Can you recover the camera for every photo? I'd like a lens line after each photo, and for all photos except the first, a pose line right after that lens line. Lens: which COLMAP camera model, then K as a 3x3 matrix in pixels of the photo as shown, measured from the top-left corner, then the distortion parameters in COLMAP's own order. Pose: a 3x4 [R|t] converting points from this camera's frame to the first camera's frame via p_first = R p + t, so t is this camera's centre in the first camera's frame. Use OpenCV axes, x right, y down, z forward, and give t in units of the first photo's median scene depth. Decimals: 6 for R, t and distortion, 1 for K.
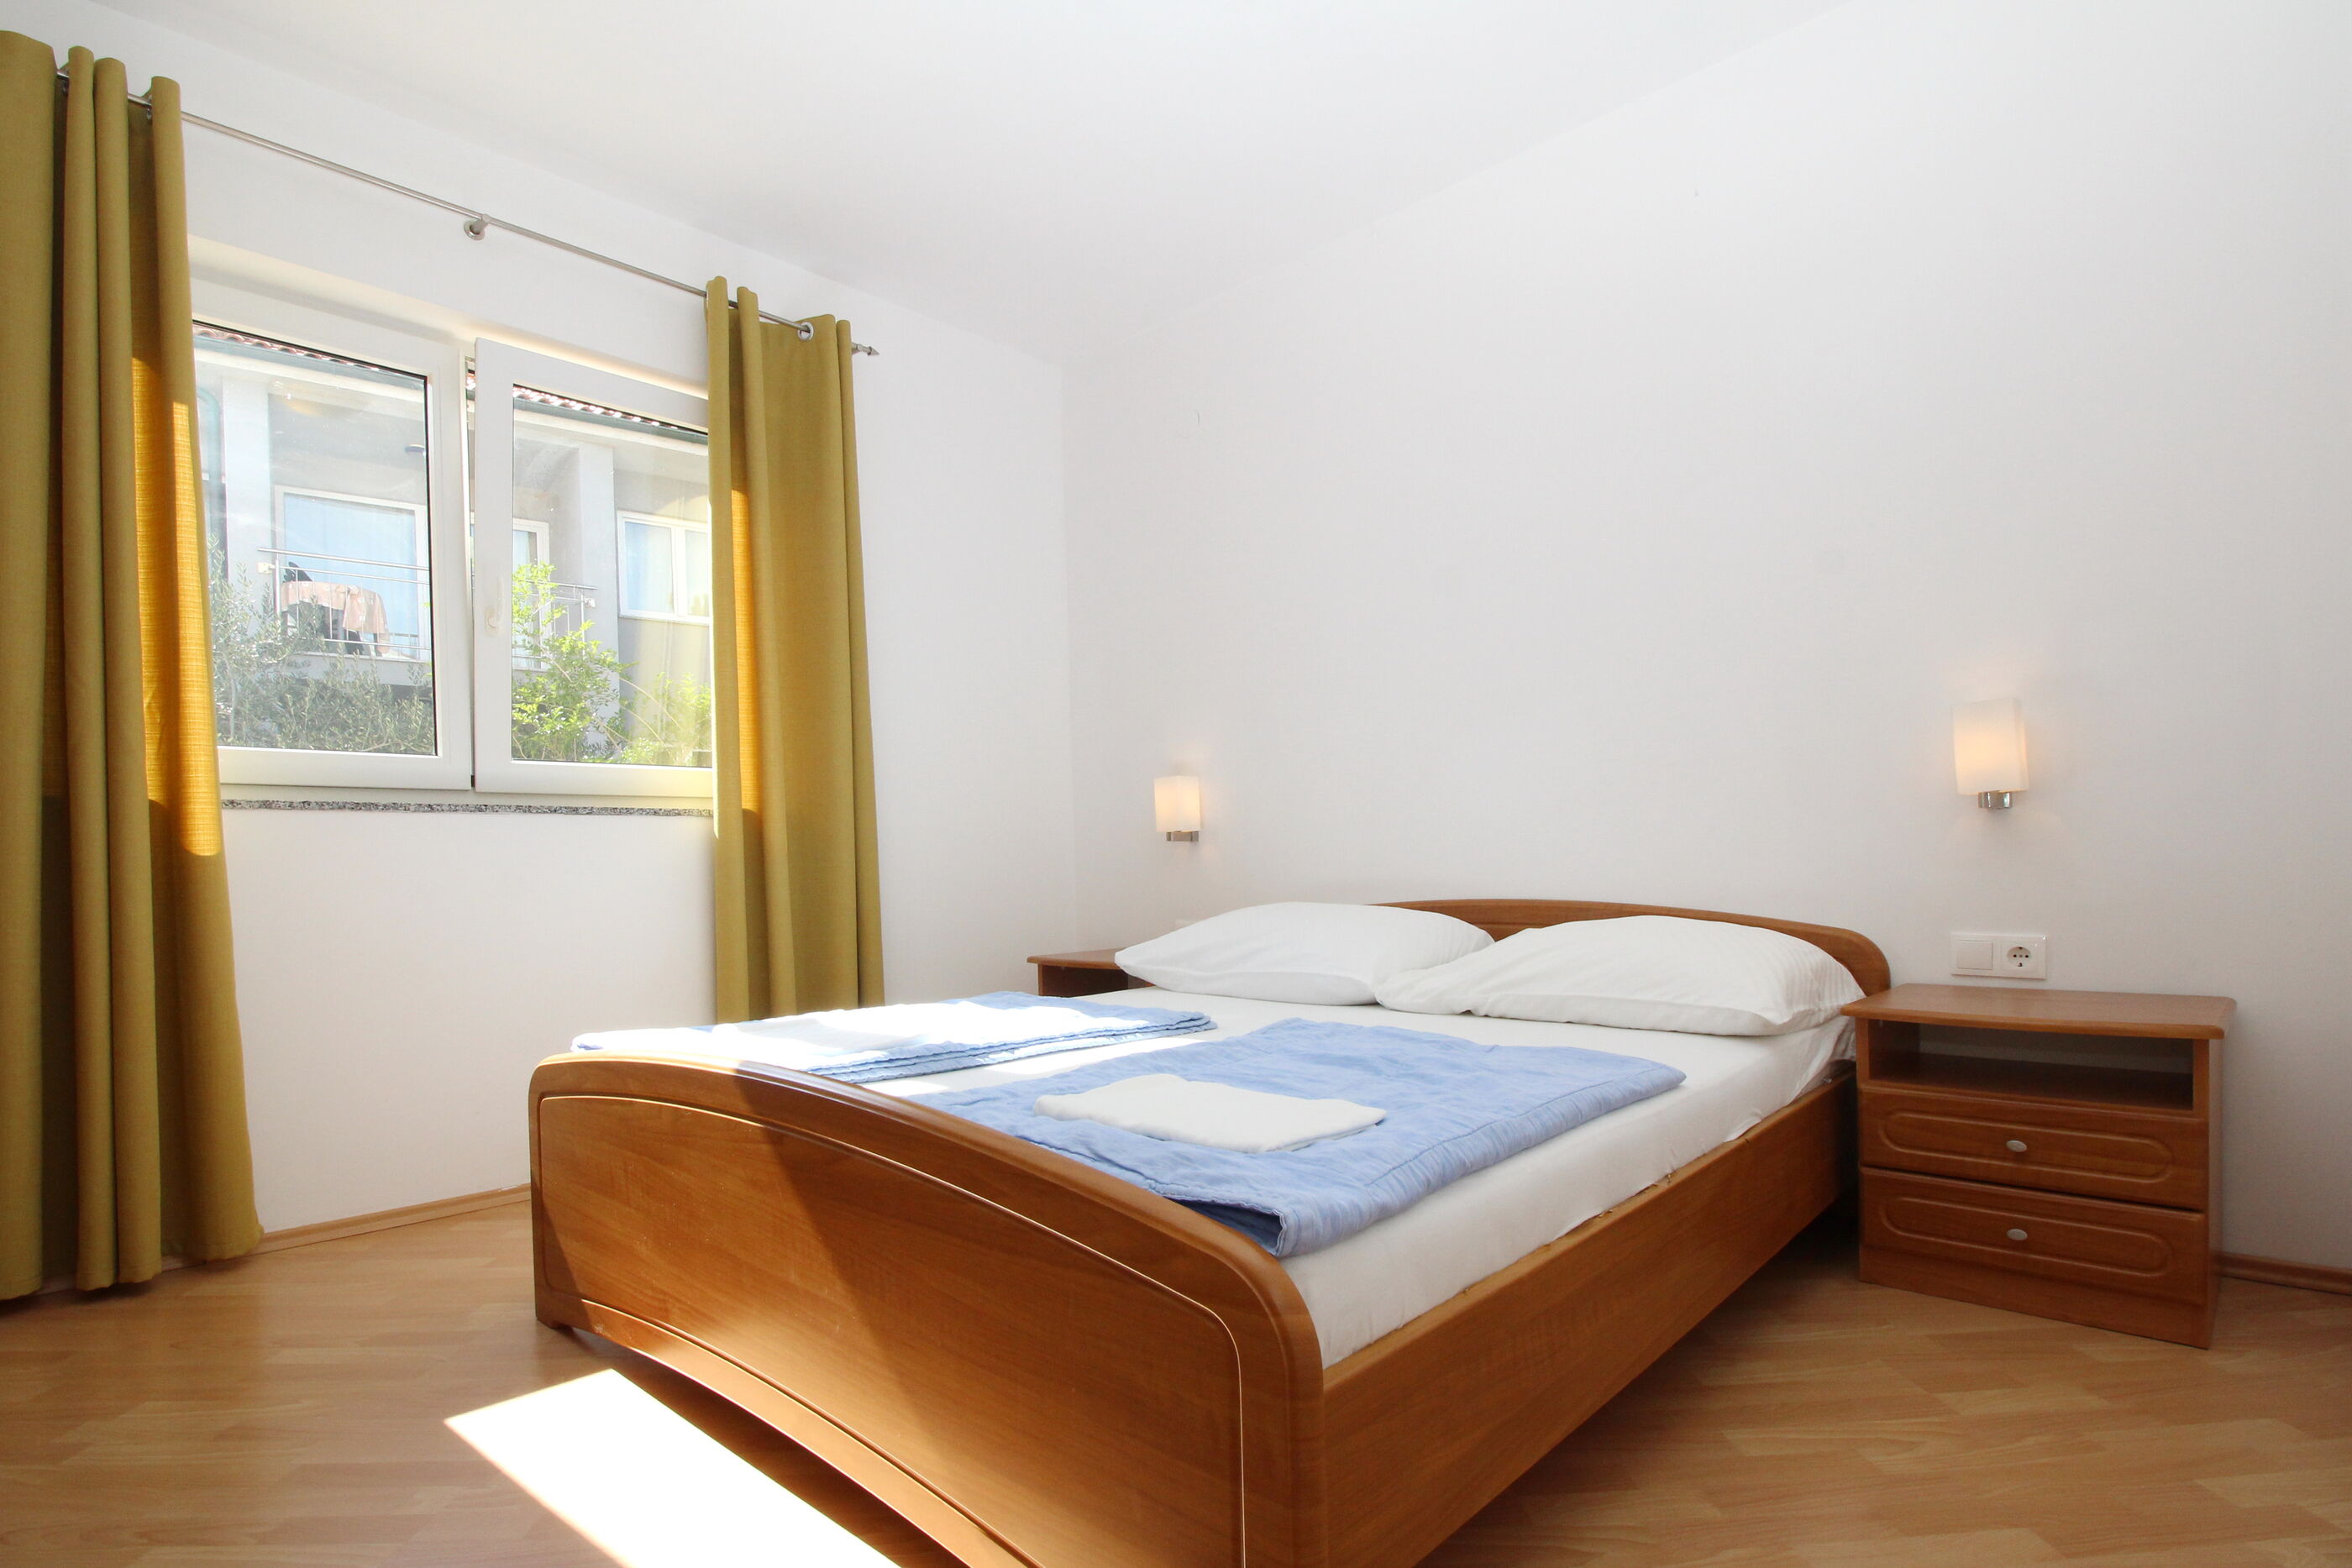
lens RADIAL K [[1168.8, 0, 1183.6], [0, 1168.8, 801.9], [0, 0, 1]] dist [-0.006516, -0.009700]
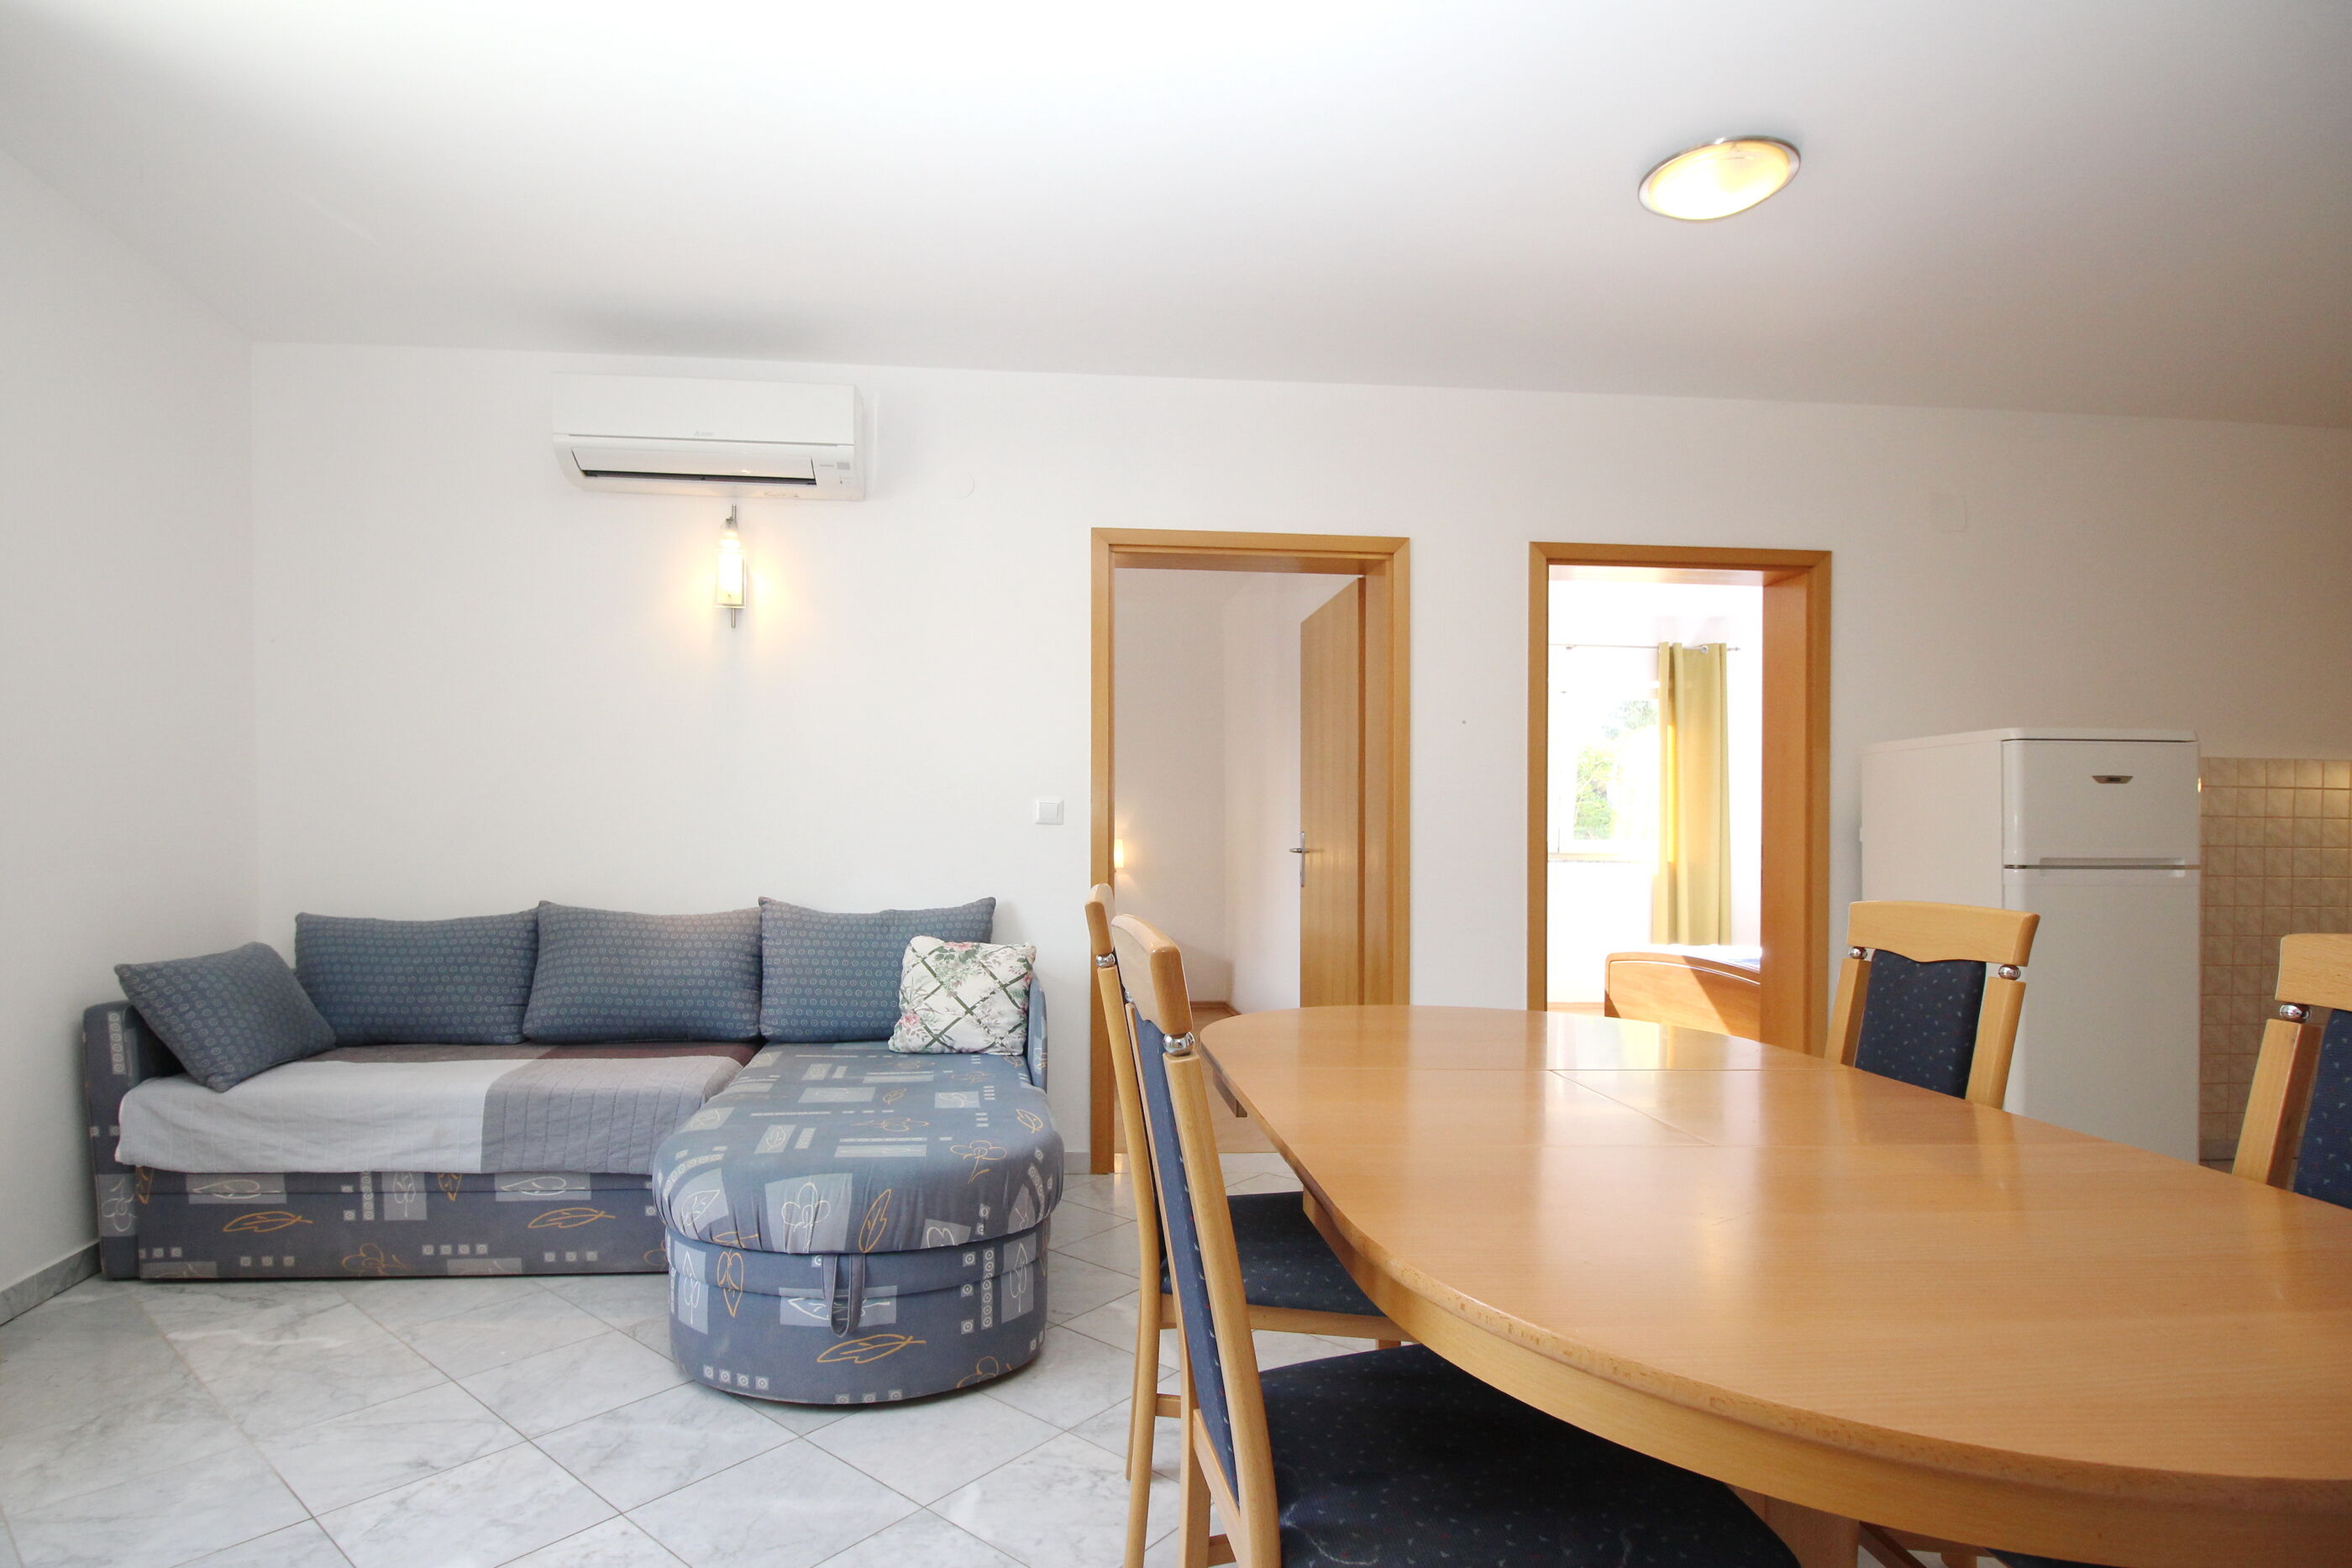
lens RADIAL K [[1168.8, 0, 1162.9], [0, 1168.8, 799.1], [0, 0, 1]] dist [-0.006516, -0.009700]
pose [[0.748527, 0.033532, -0.662256, 0.577755], [-0.021447, 0.999422, 0.026363, -0.229613], [0.662757, -0.005530, 0.748814, -2.022524]]
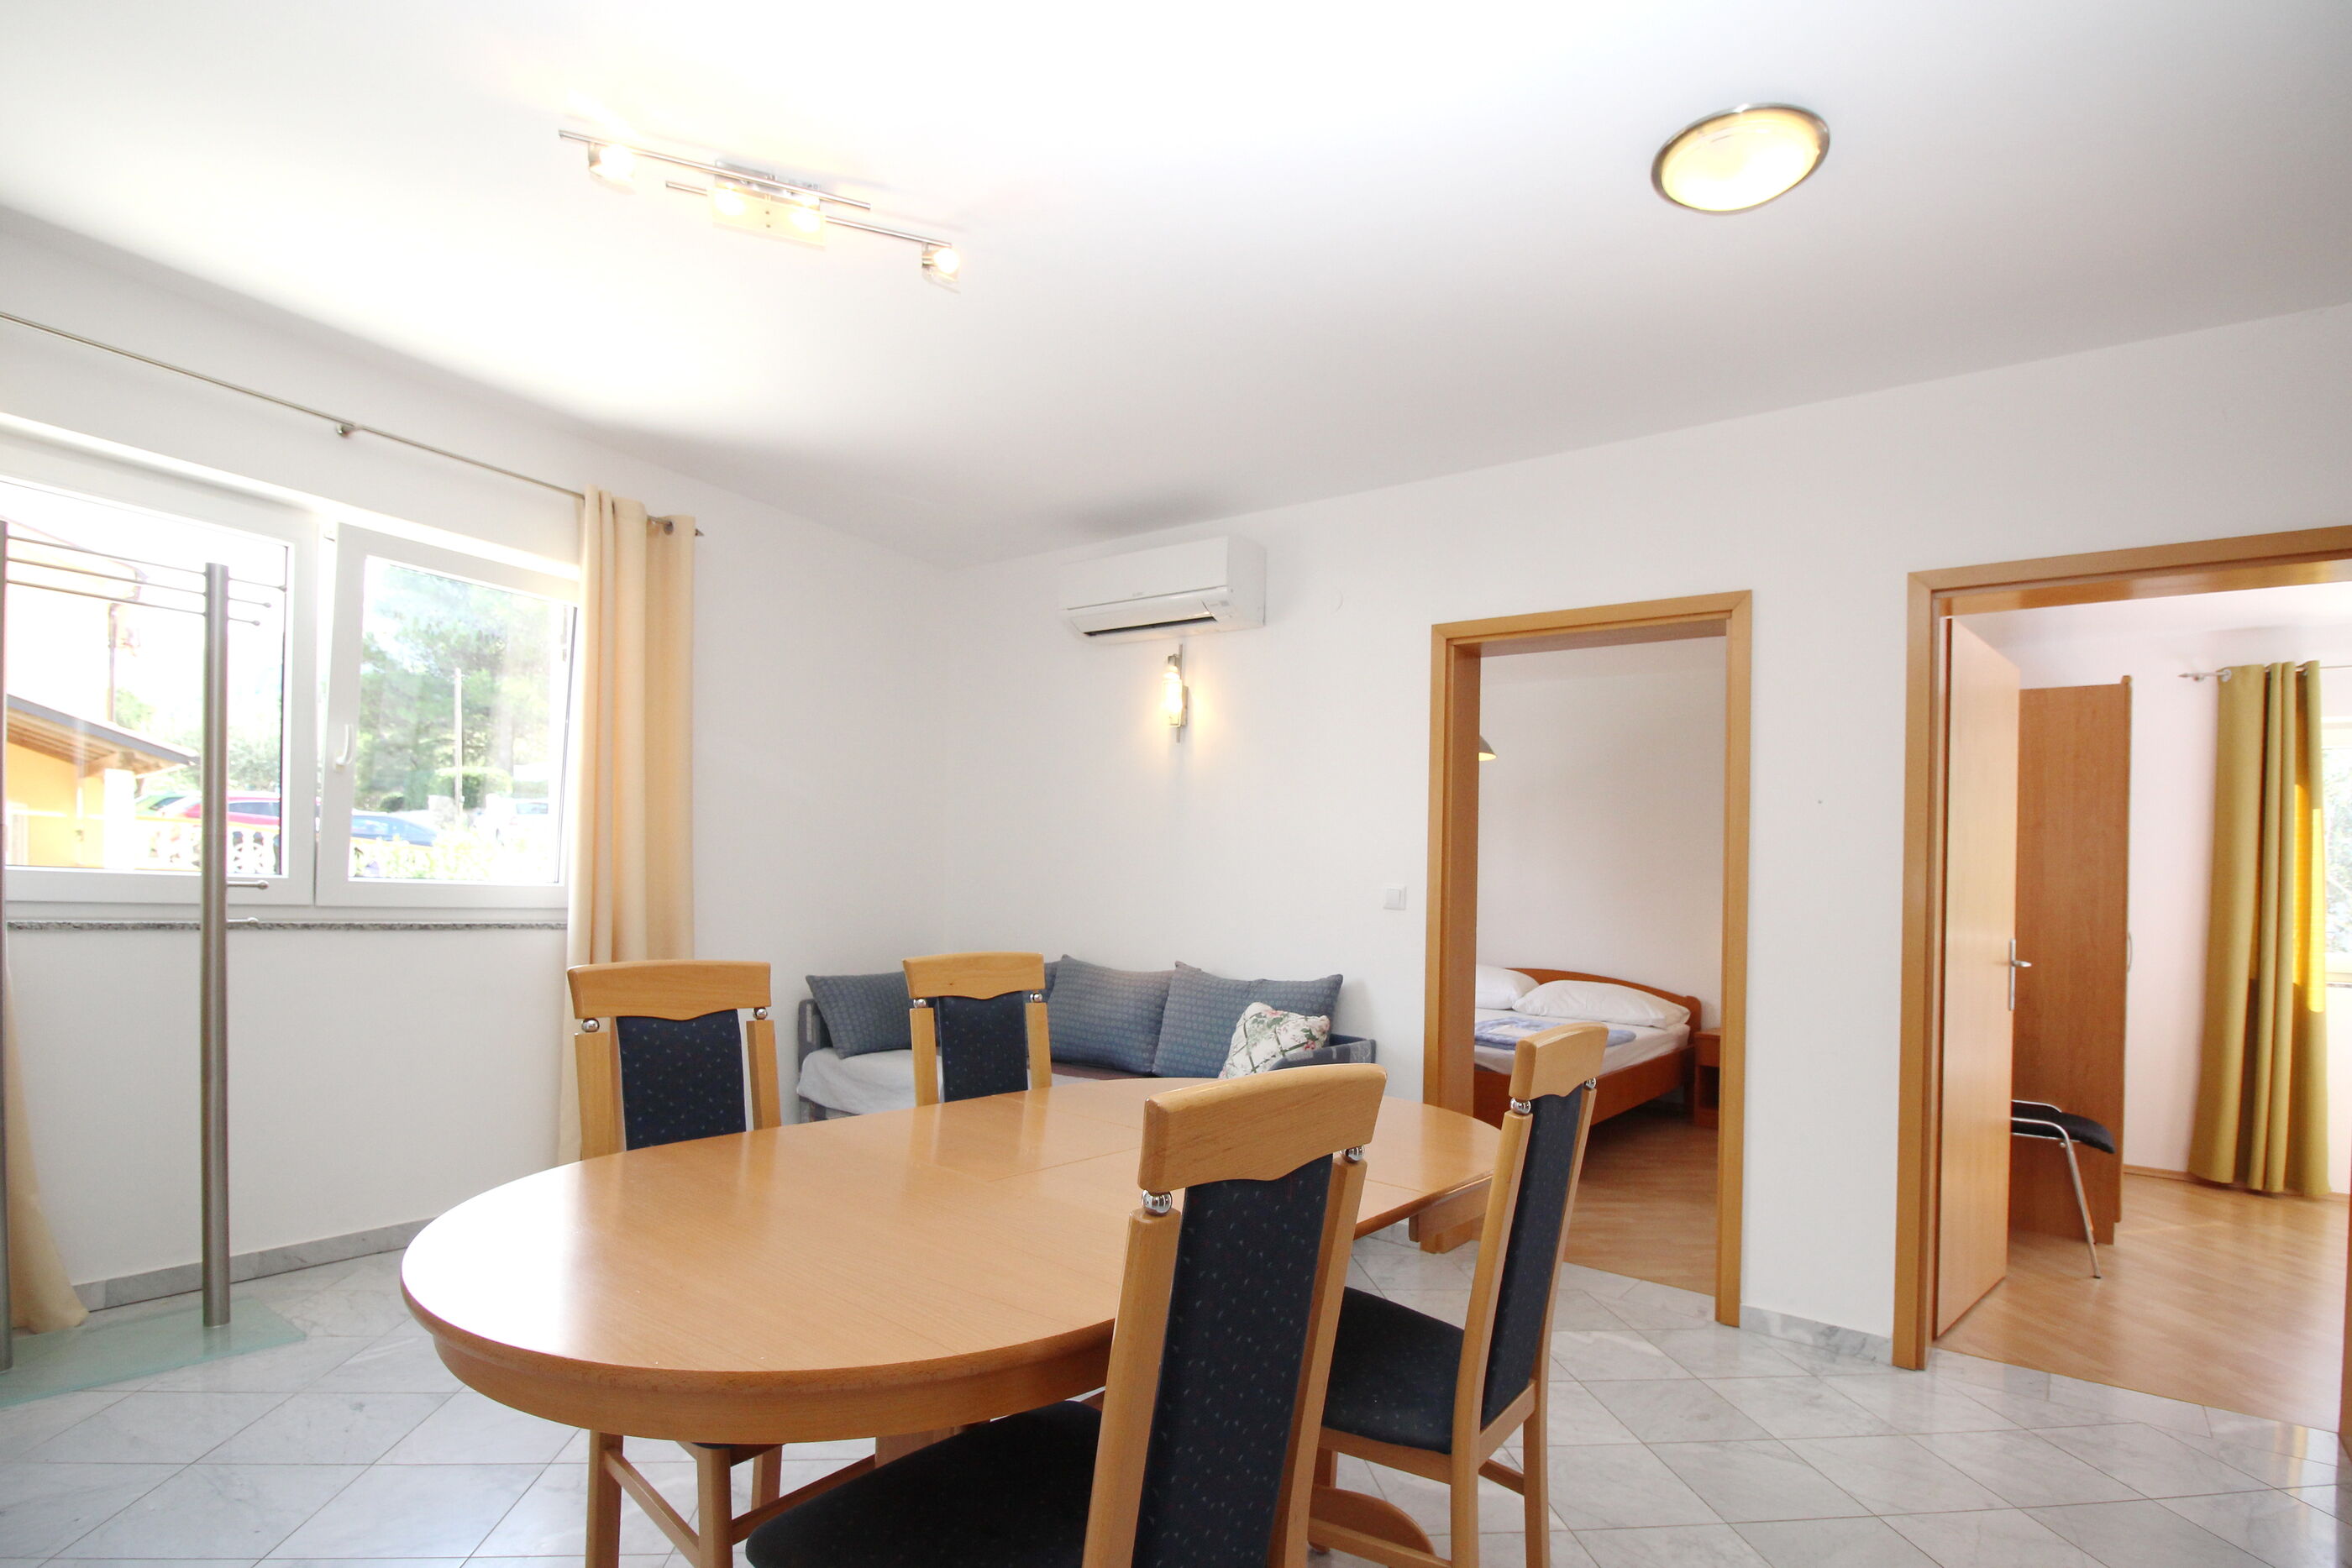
lens RADIAL K [[1223.6, 0, 1238.8], [0, 1223.6, 908.4], [0, 0, 1]] dist [-0.017084, -0.006199]
pose [[0.119403, 0.055304, -0.991304, 1.178987], [-0.014192, 0.998440, 0.053993, -0.245195], [0.992744, 0.007622, 0.120001, -1.326774]]
